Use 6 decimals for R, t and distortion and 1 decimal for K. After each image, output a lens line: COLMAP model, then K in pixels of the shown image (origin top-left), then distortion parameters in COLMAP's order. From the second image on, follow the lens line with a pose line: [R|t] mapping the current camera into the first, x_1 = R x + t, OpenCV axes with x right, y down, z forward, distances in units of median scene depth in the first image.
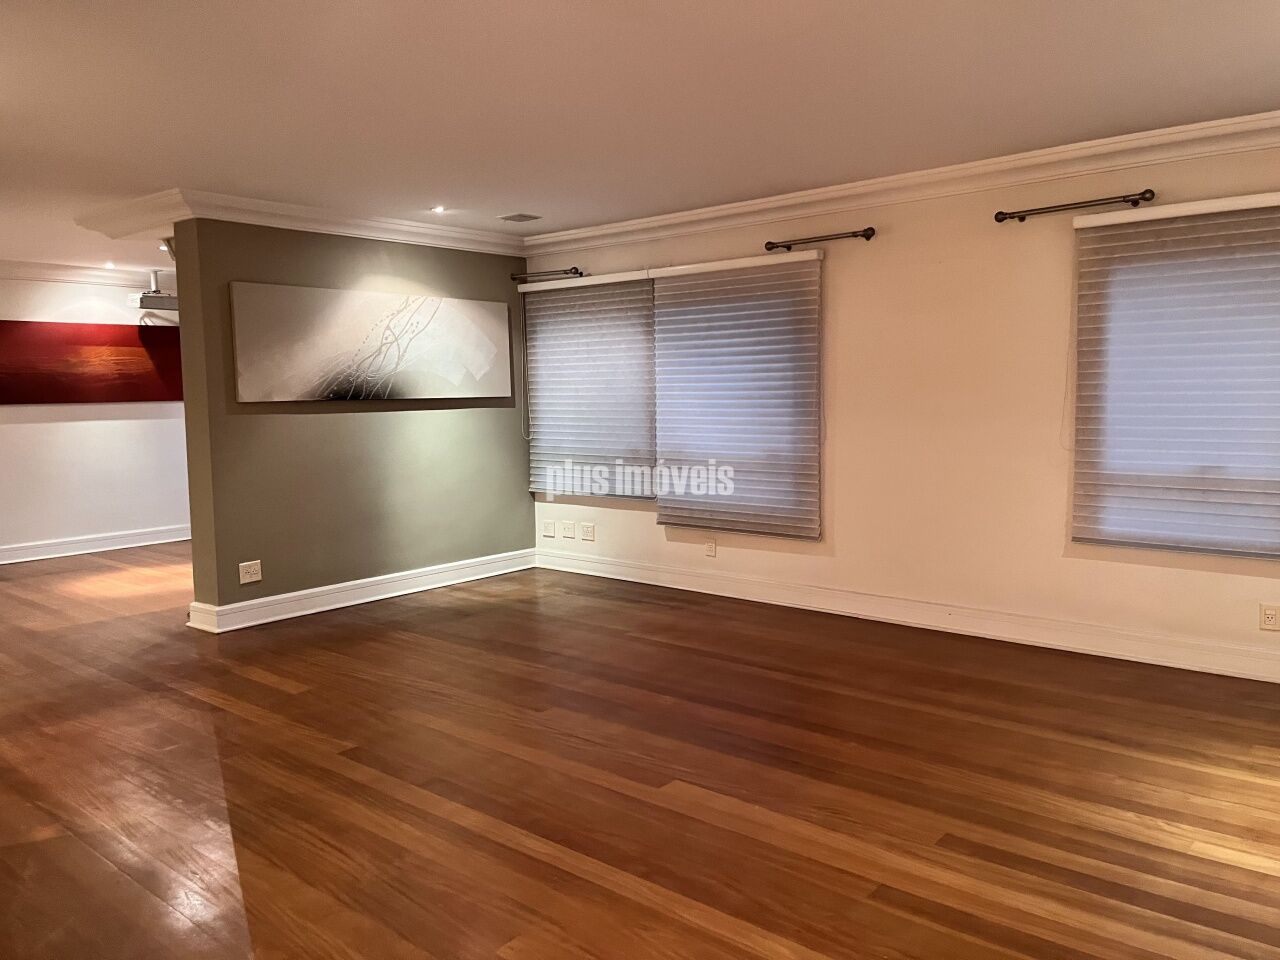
lens RADIAL K [[1005.7, 0, 640.0], [0, 1005.7, 480.0], [0, 0, 1]] dist [0.063835, -0.104566]
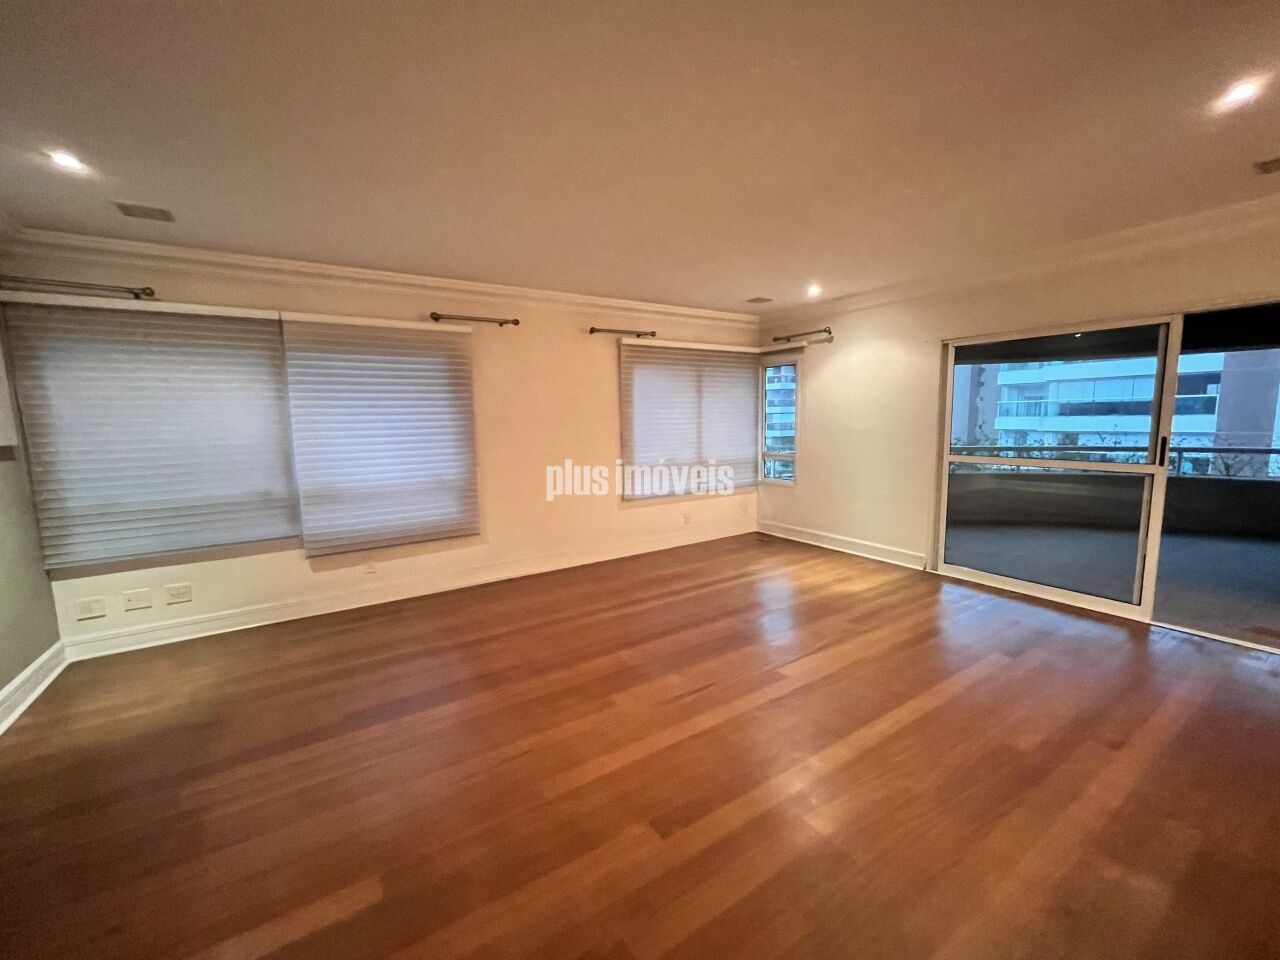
lens RADIAL K [[546.8, 0, 640.0], [0, 546.8, 480.0], [0, 0, 1]] dist [-0.001828, -0.000346]
pose [[0.236804, -0.110083, 0.965301, -0.451480], [0.094561, 0.991455, 0.089868, -0.057263], [-0.966945, 0.069998, 0.245190, 0.533280]]
